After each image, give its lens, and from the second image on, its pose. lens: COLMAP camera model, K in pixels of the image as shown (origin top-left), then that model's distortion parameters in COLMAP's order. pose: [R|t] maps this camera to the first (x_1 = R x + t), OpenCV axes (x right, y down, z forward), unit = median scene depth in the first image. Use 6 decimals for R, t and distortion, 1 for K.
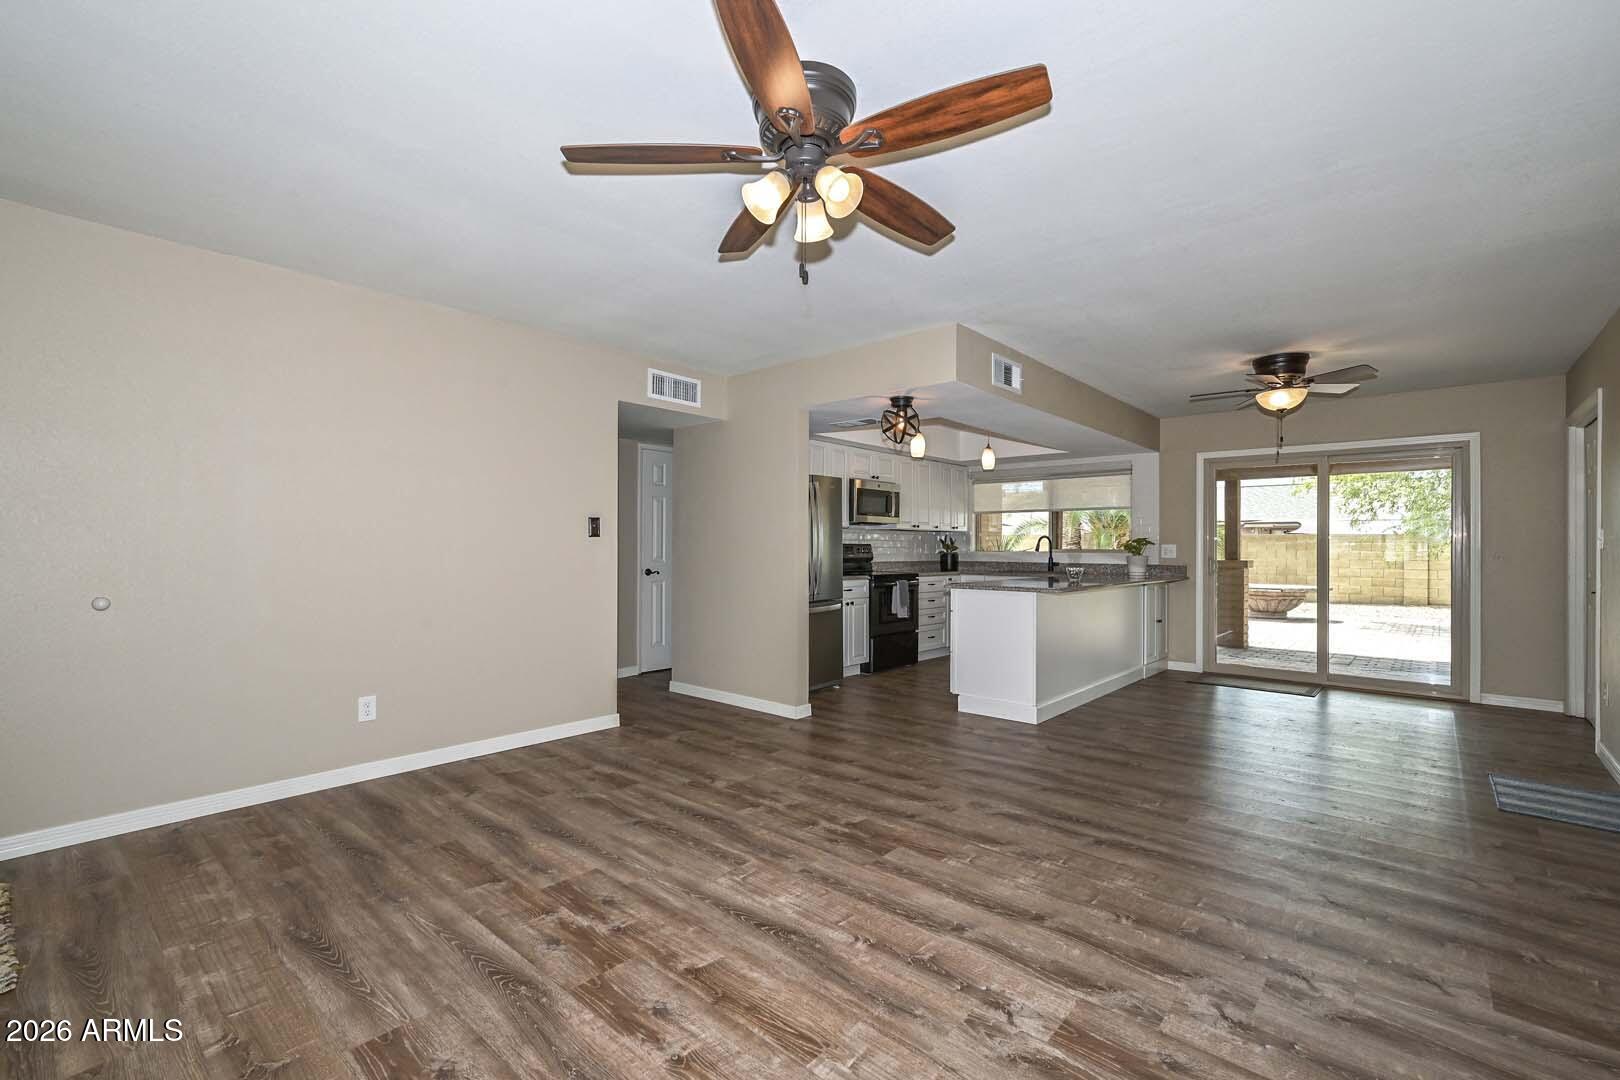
lens RADIAL K [[700.5, 0, 810.0], [0, 700.5, 540.0], [0, 0, 1]] dist [0.004871, 0.000685]
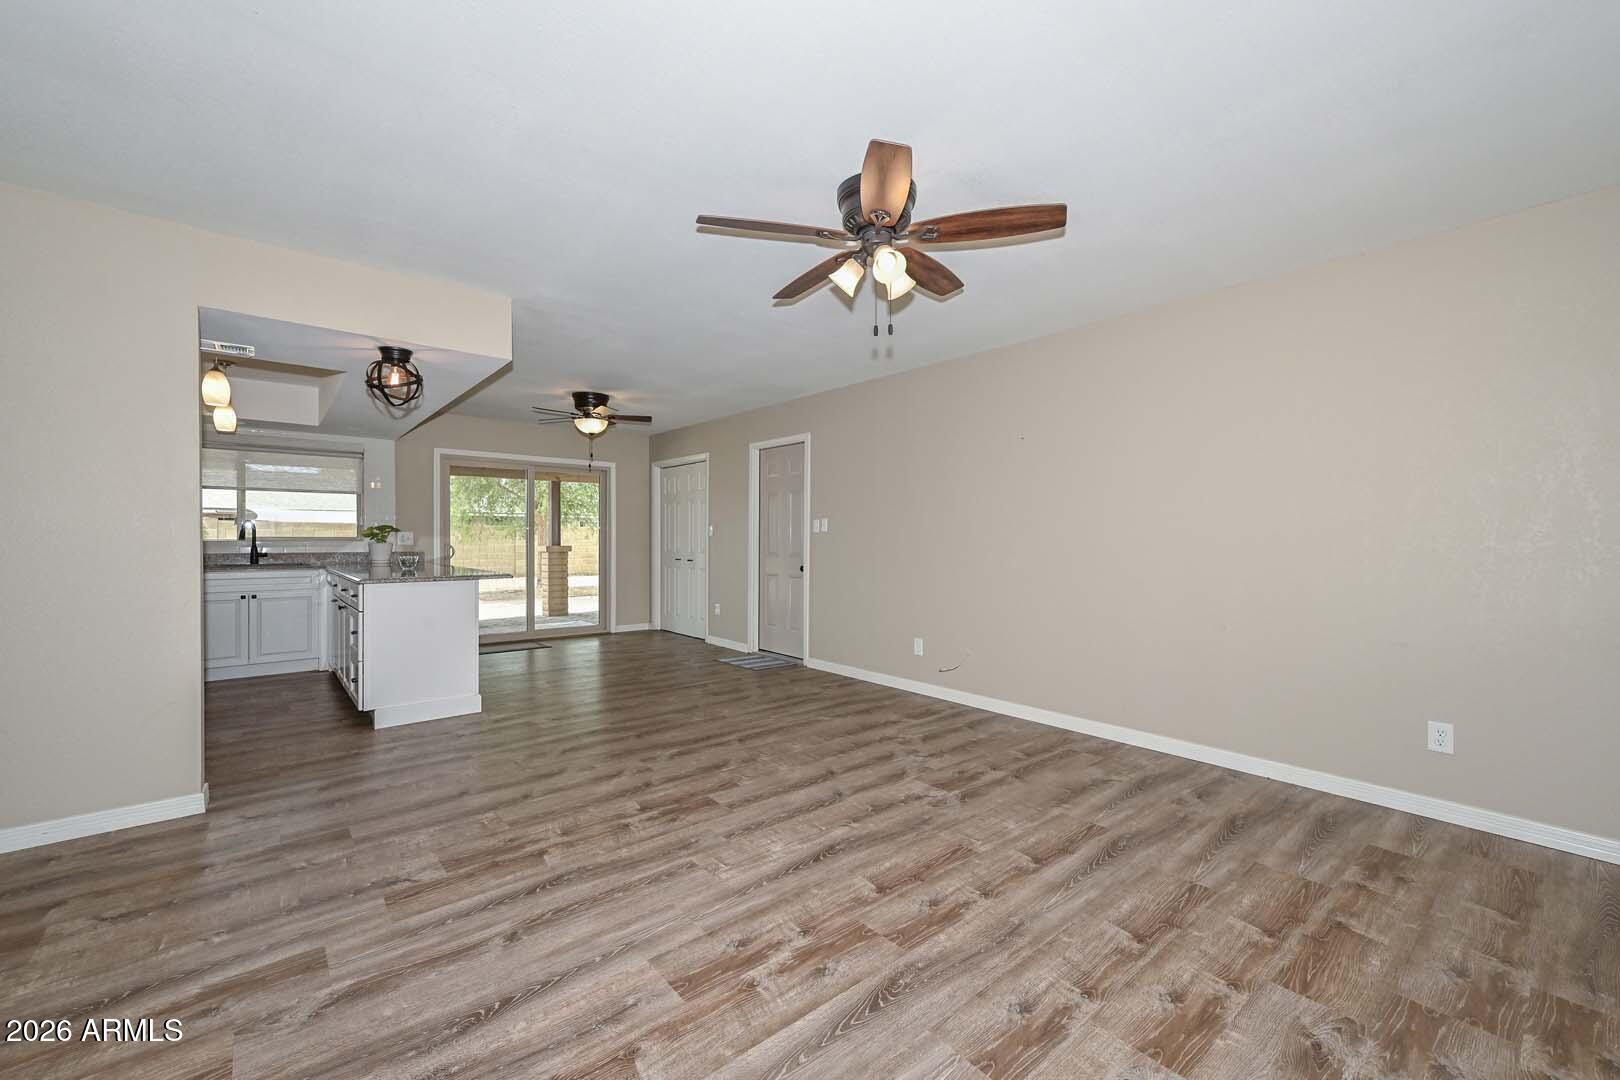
lens RADIAL K [[661.4, 0, 810.0], [0, 661.4, 540.0], [0, 0, 1]] dist [0.015012, 0.000223]
pose [[0.147933, -0.006909, 0.988973, -0.879708], [-0.011037, 0.999902, 0.008636, 0.008269], [-0.988936, -0.012193, 0.147843, 0.651320]]
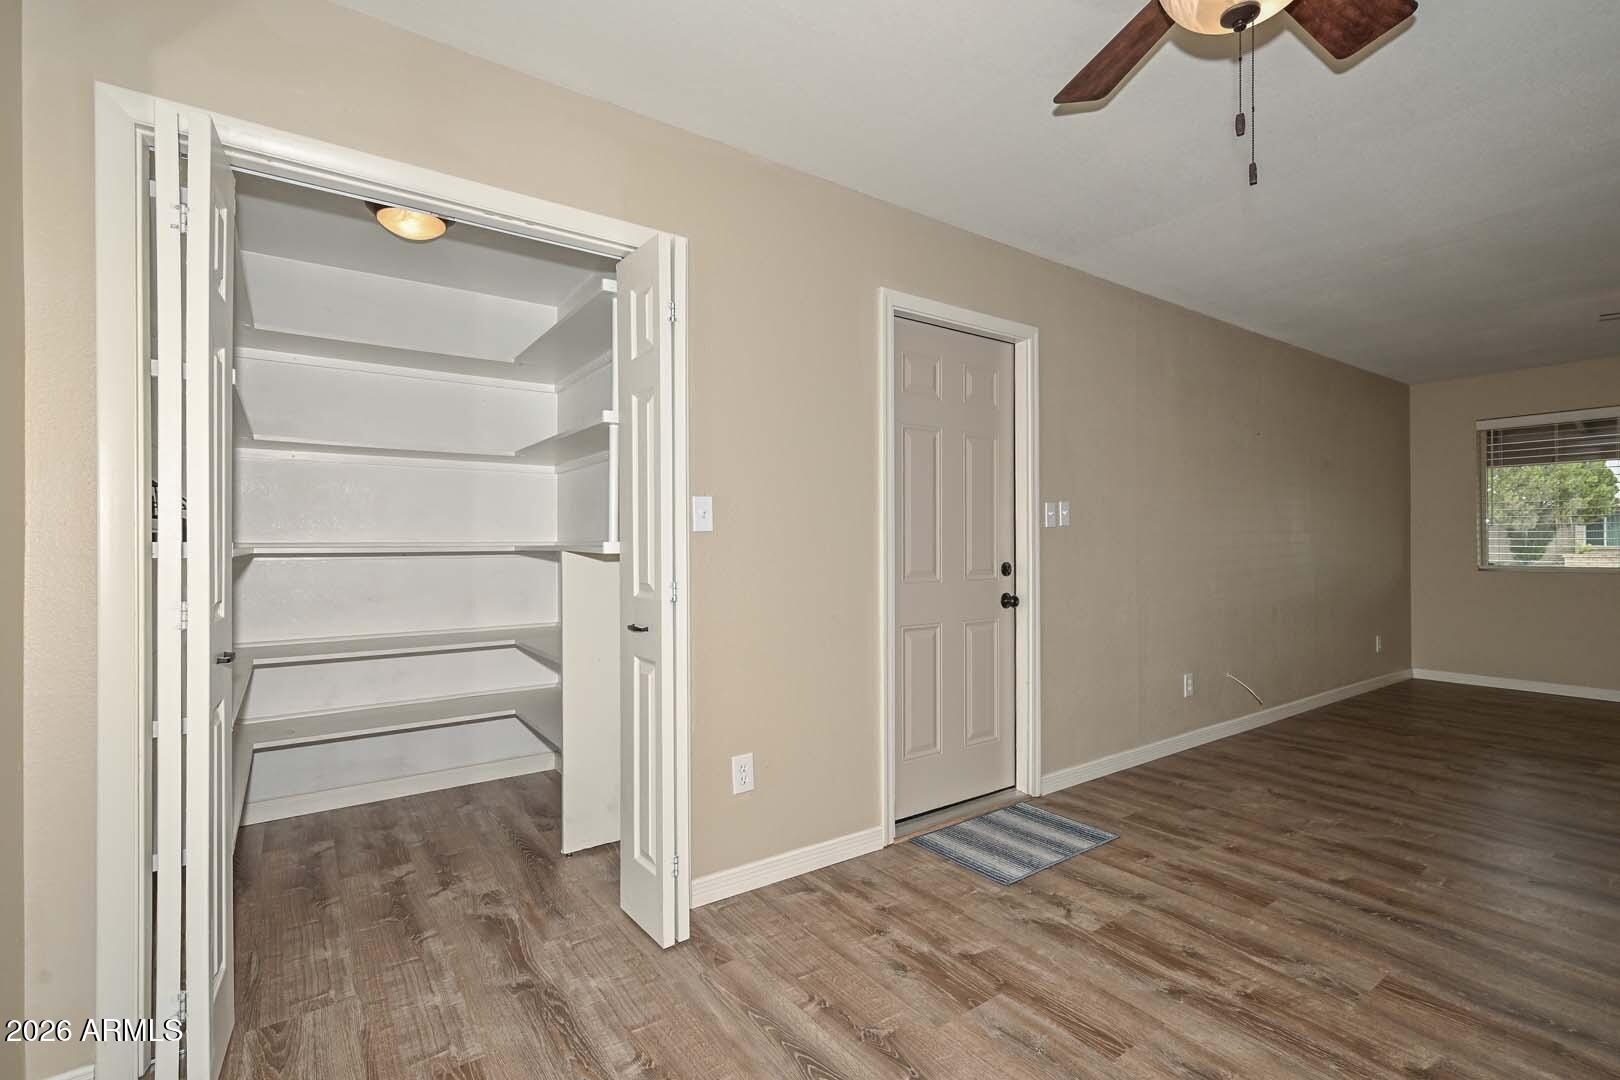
lens RADIAL K [[715.1, 0, 810.0], [0, 715.1, 540.0], [0, 0, 1]] dist [0.000007, 0.000624]
pose [[-0.975581, -0.001501, 0.219635, 1.289144], [-0.003988, 0.999933, -0.010878, 0.036042], [-0.219604, -0.011488, -0.975521, 2.150404]]
